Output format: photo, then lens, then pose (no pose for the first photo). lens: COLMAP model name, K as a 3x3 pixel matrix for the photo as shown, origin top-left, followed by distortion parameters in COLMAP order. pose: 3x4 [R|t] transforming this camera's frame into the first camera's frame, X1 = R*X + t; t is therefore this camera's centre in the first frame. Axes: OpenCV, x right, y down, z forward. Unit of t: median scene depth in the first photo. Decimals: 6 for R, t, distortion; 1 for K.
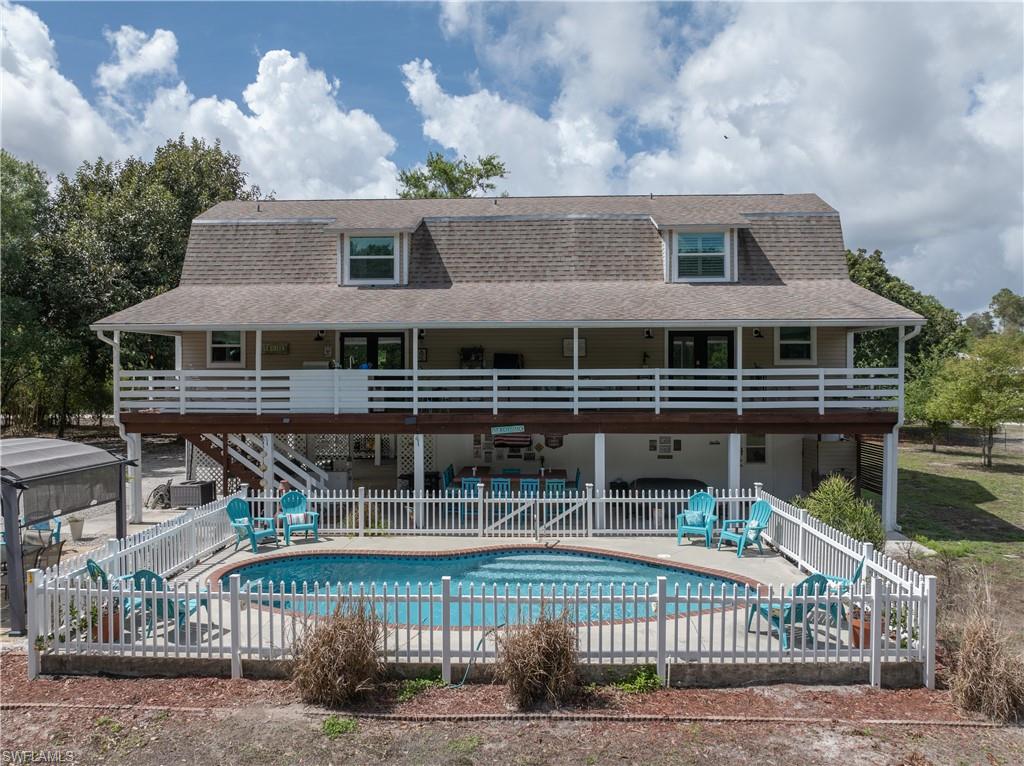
lens RADIAL K [[724.8, 0, 512.0], [0, 724.8, 383.0], [0, 0, 1]] dist [-0.031801, -0.001820]
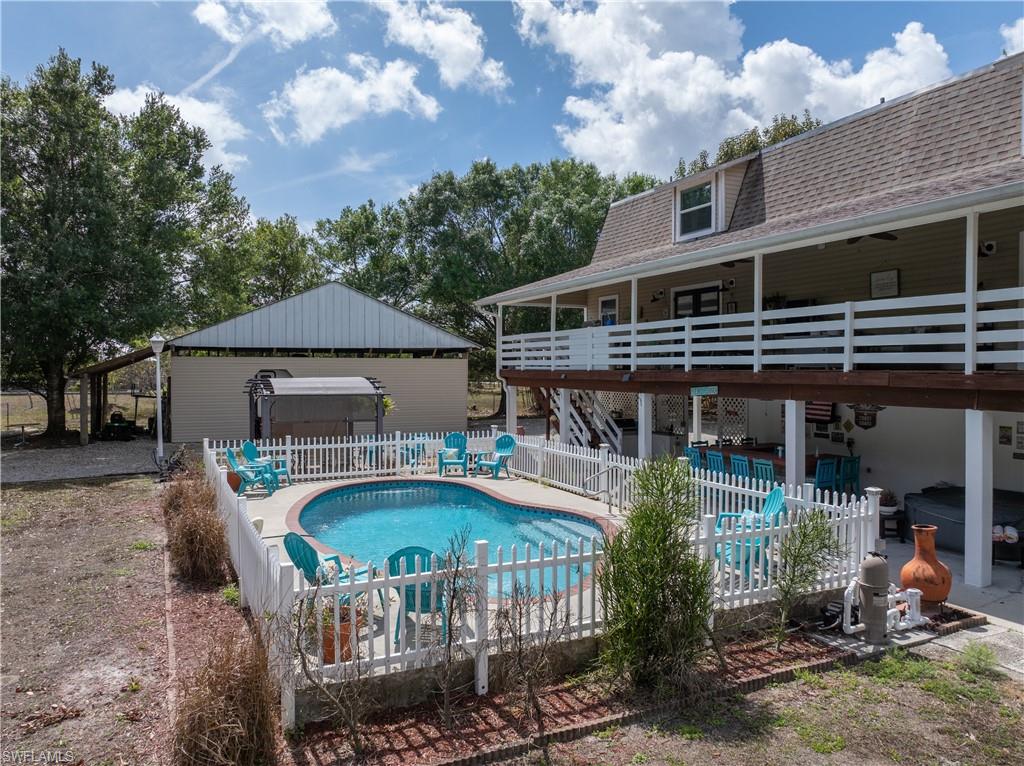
lens RADIAL K [[724.8, 0, 512.0], [0, 724.8, 383.0], [0, 0, 1]] dist [-0.031801, -0.001820]
pose [[0.455443, 0.021551, -0.890004, 0.607810], [-0.010218, 0.999768, 0.018980, 0.041006], [0.890206, 0.000450, 0.455558, 0.419482]]
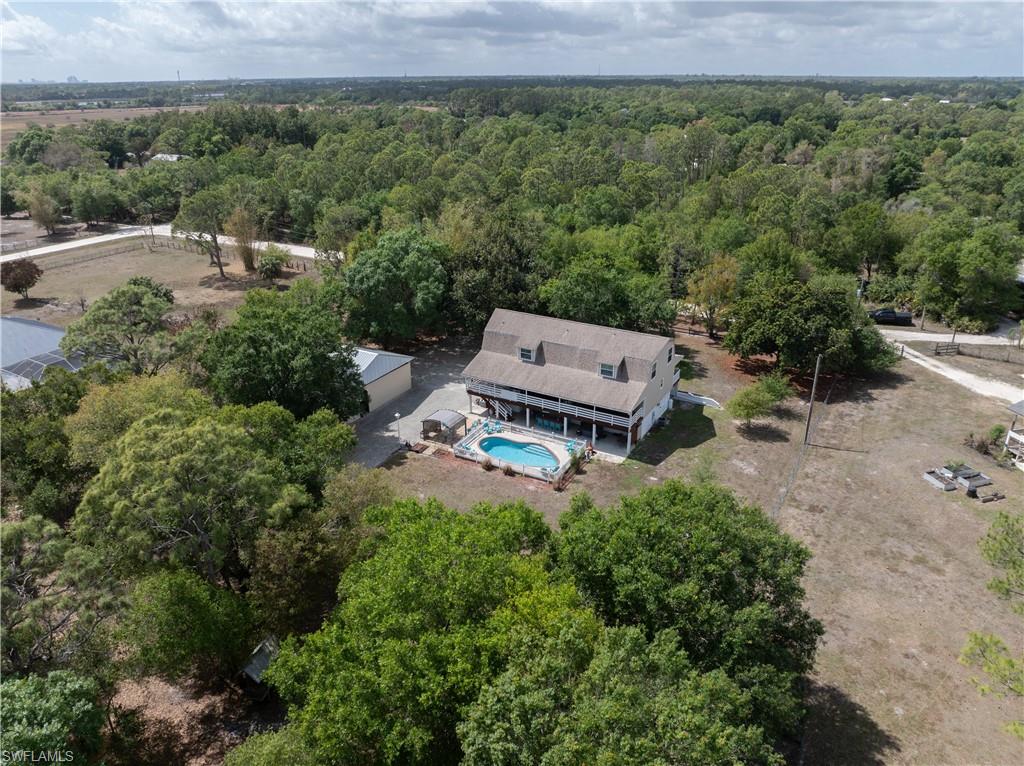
lens RADIAL K [[724.8, 0, 512.0], [0, 724.8, 383.0], [0, 0, 1]] dist [-0.031801, -0.001820]
pose [[0.886222, 0.178936, -0.427308, 1.571663], [0.001946, 0.920947, 0.389683, -1.712825], [0.463256, -0.346177, 0.815816, -2.457516]]
